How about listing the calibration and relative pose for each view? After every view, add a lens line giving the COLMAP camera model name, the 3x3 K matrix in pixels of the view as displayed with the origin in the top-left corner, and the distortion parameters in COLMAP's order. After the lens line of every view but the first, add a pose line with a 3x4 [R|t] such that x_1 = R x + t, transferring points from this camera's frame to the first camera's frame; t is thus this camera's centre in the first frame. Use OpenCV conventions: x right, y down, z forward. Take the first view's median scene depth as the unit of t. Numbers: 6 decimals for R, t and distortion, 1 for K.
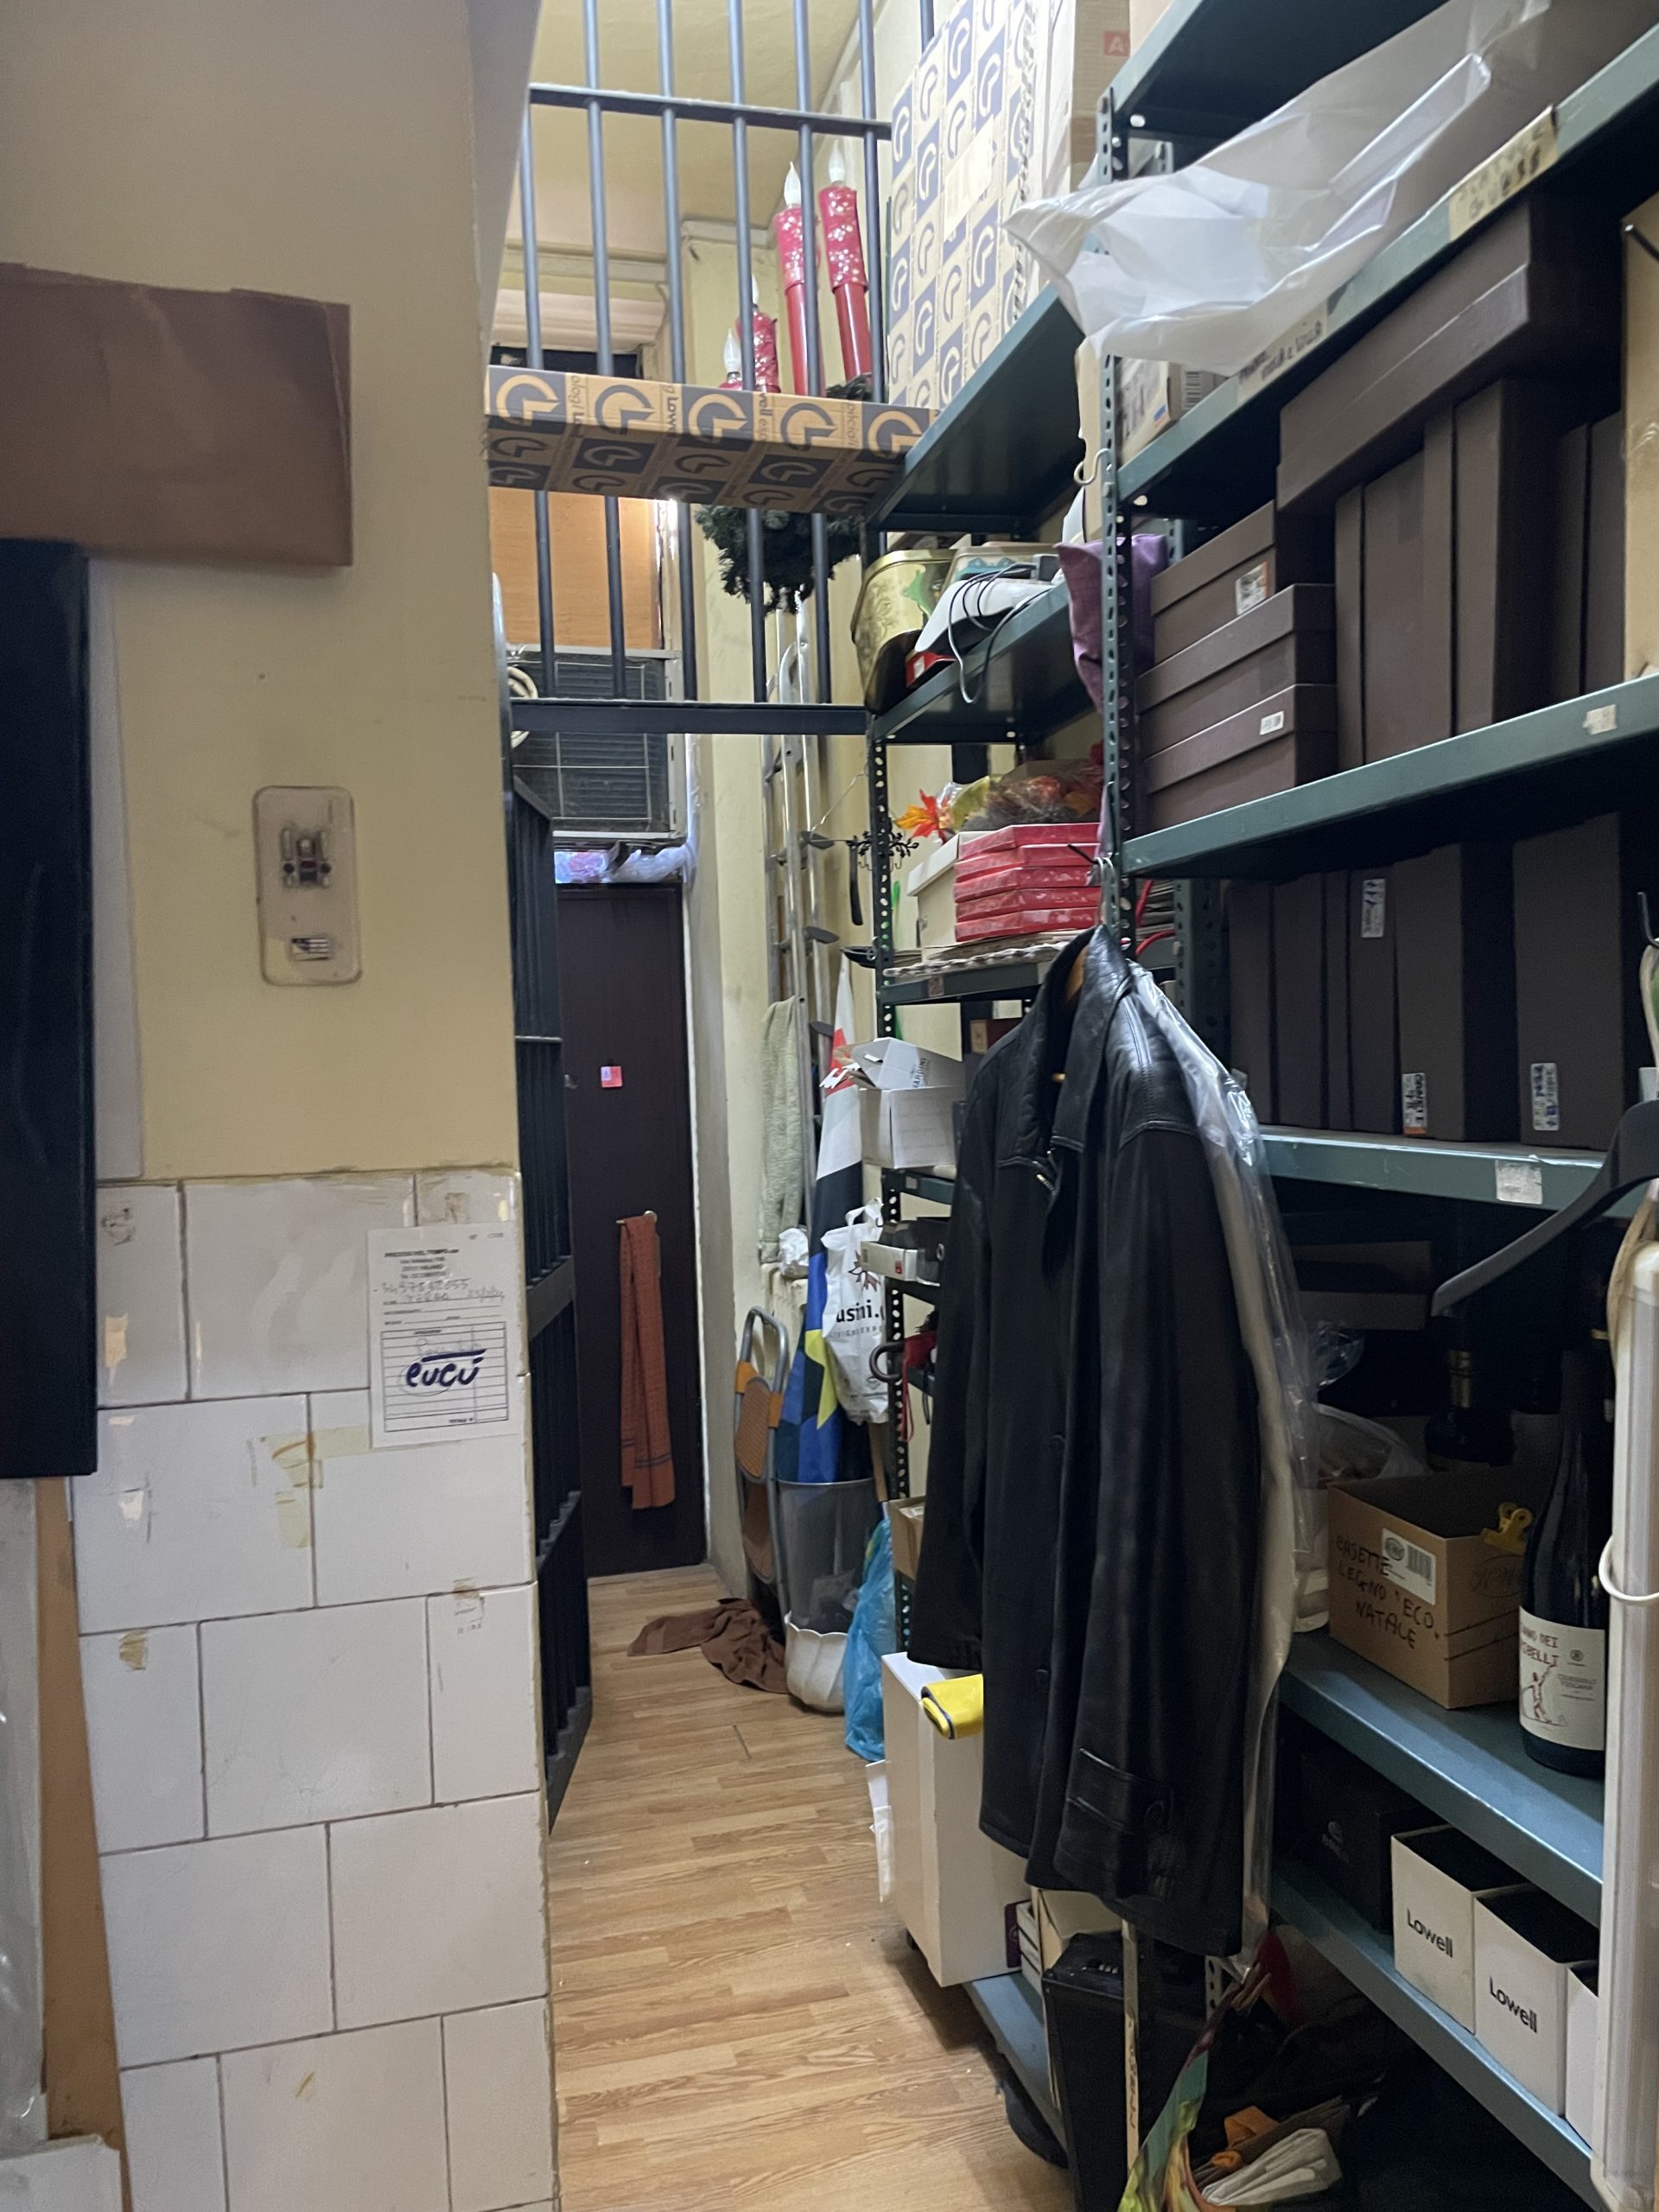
lens RADIAL K [[1657.4, 0, 826.3], [0, 1657.4, 1121.8], [0, 0, 1]] dist [0.080286, -0.105116]
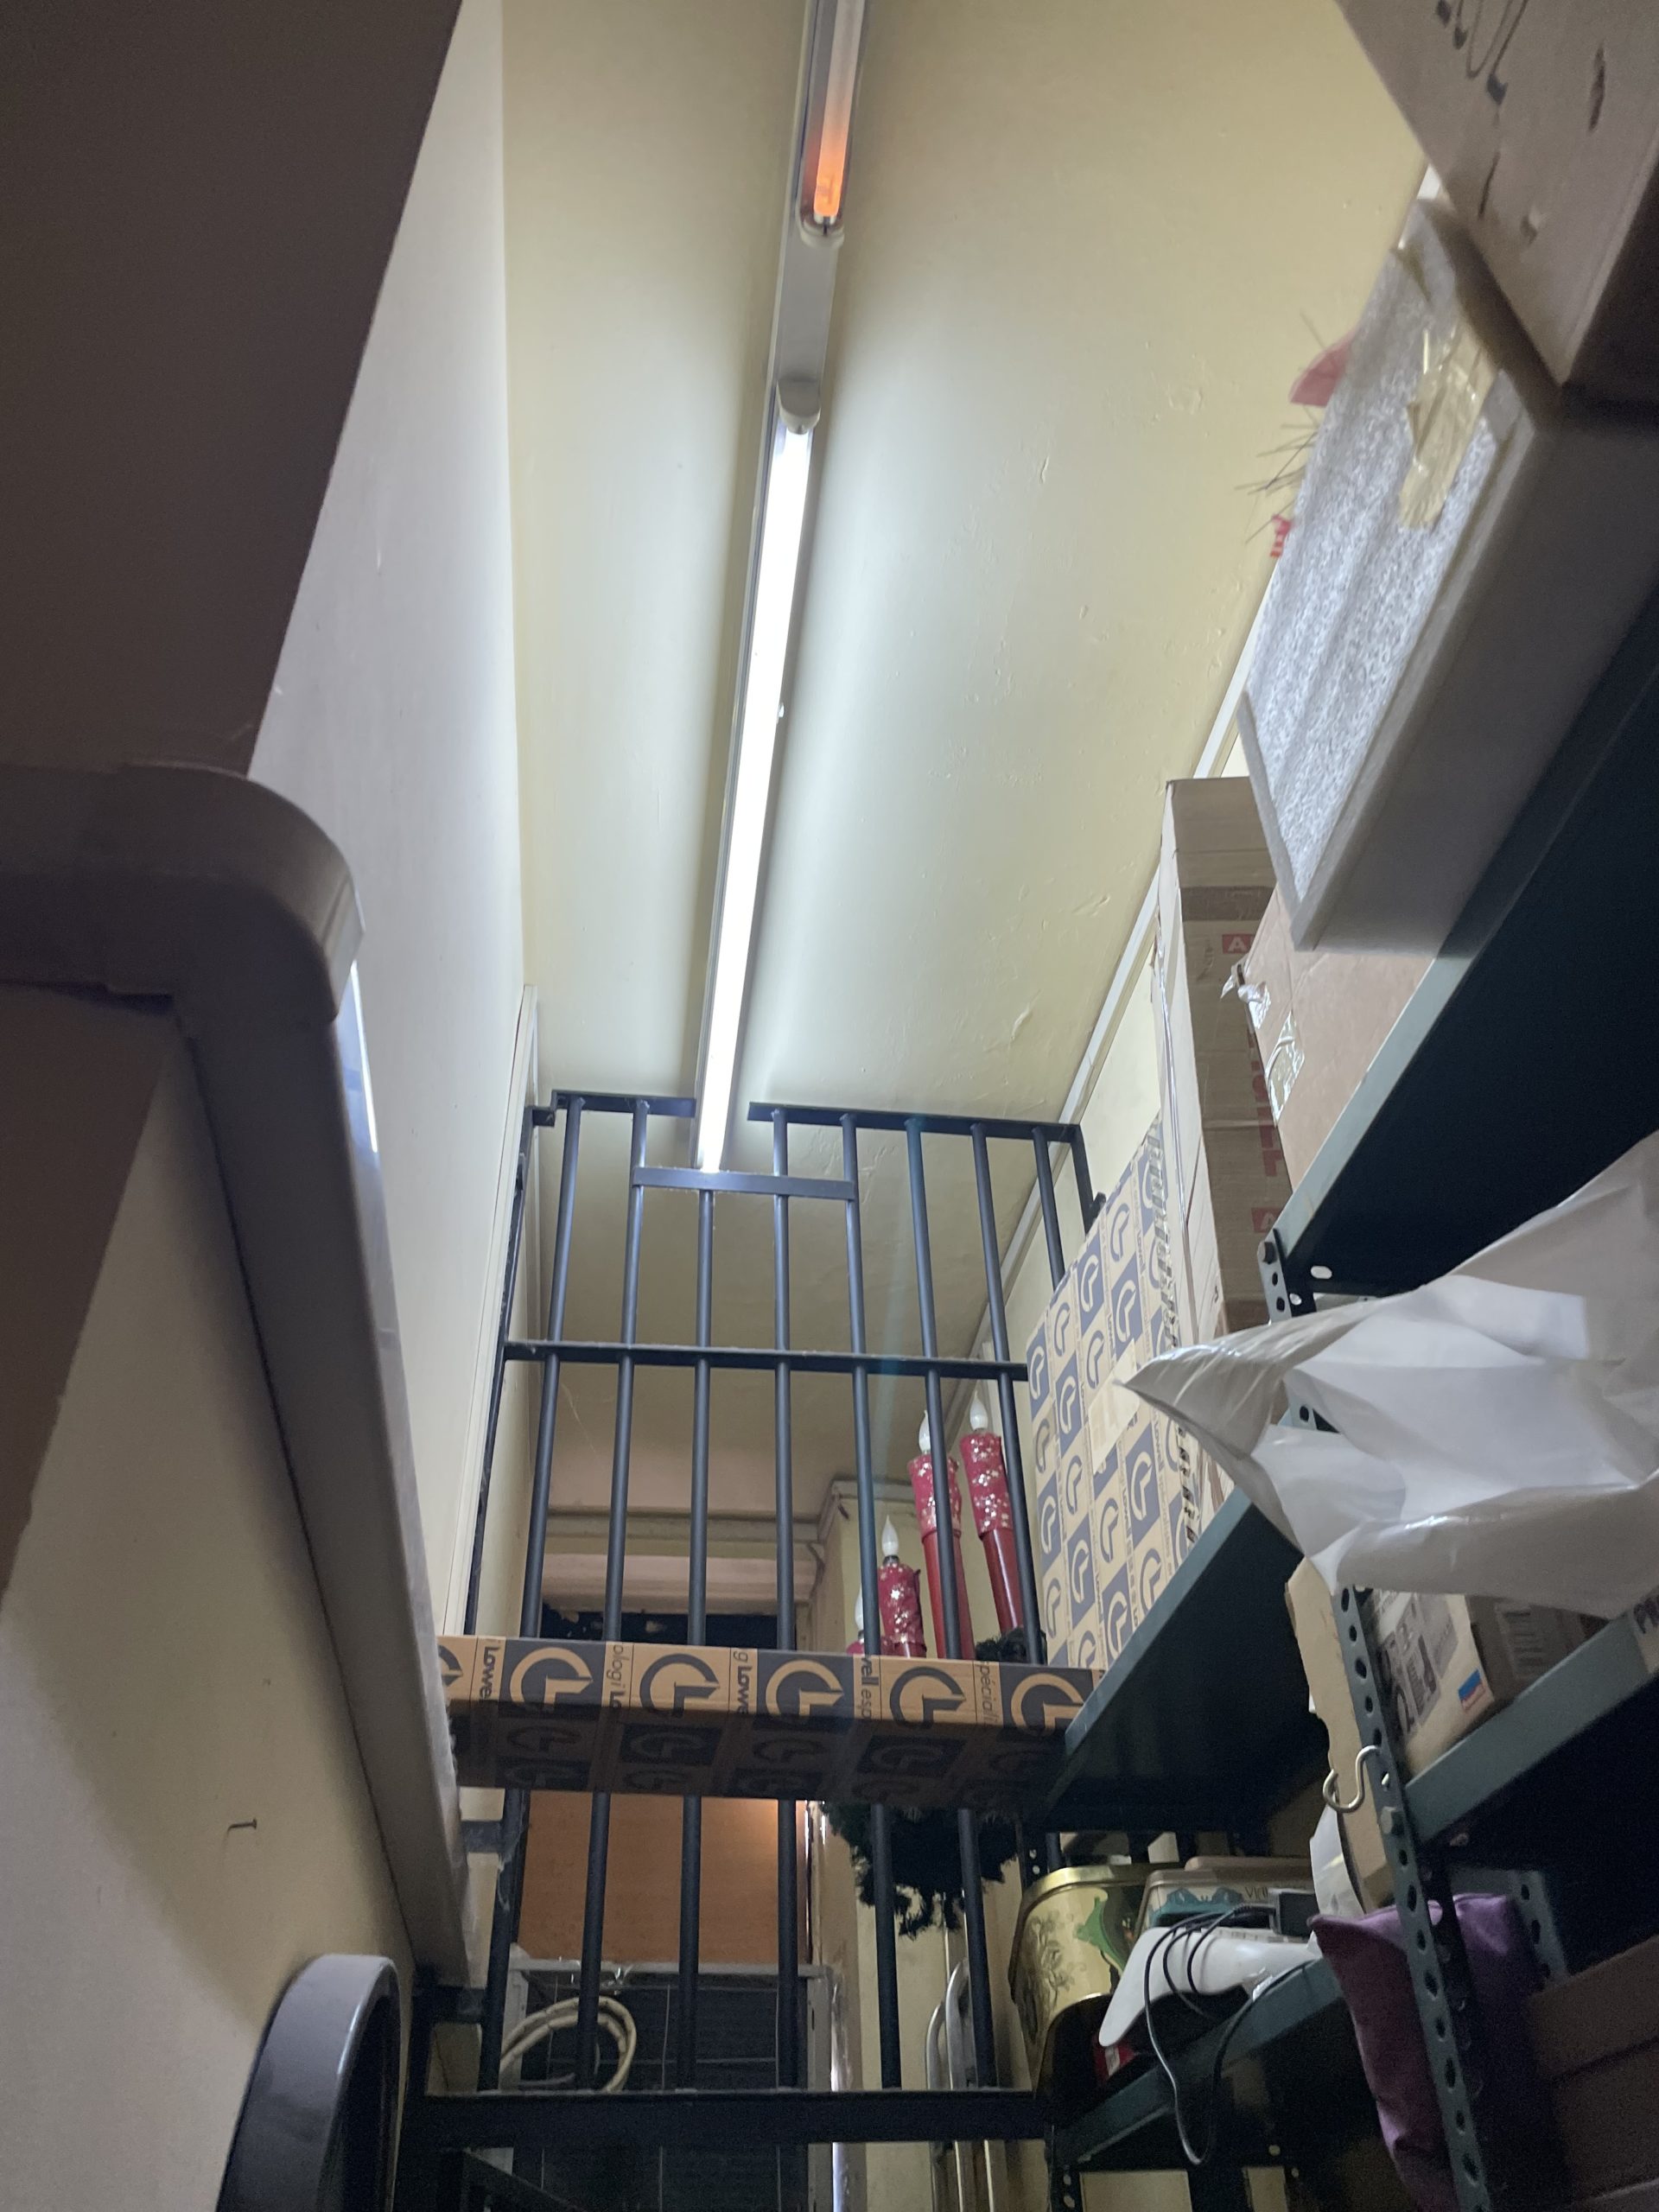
lens RADIAL K [[1657.4, 0, 826.3], [0, 1657.4, 1121.8], [0, 0, 1]] dist [0.080286, -0.105116]
pose [[0.992723, -0.067098, -0.099999, 0.035032], [-0.014815, 0.756036, -0.654362, -0.119184], [0.119509, 0.651082, 0.749540, 0.265727]]
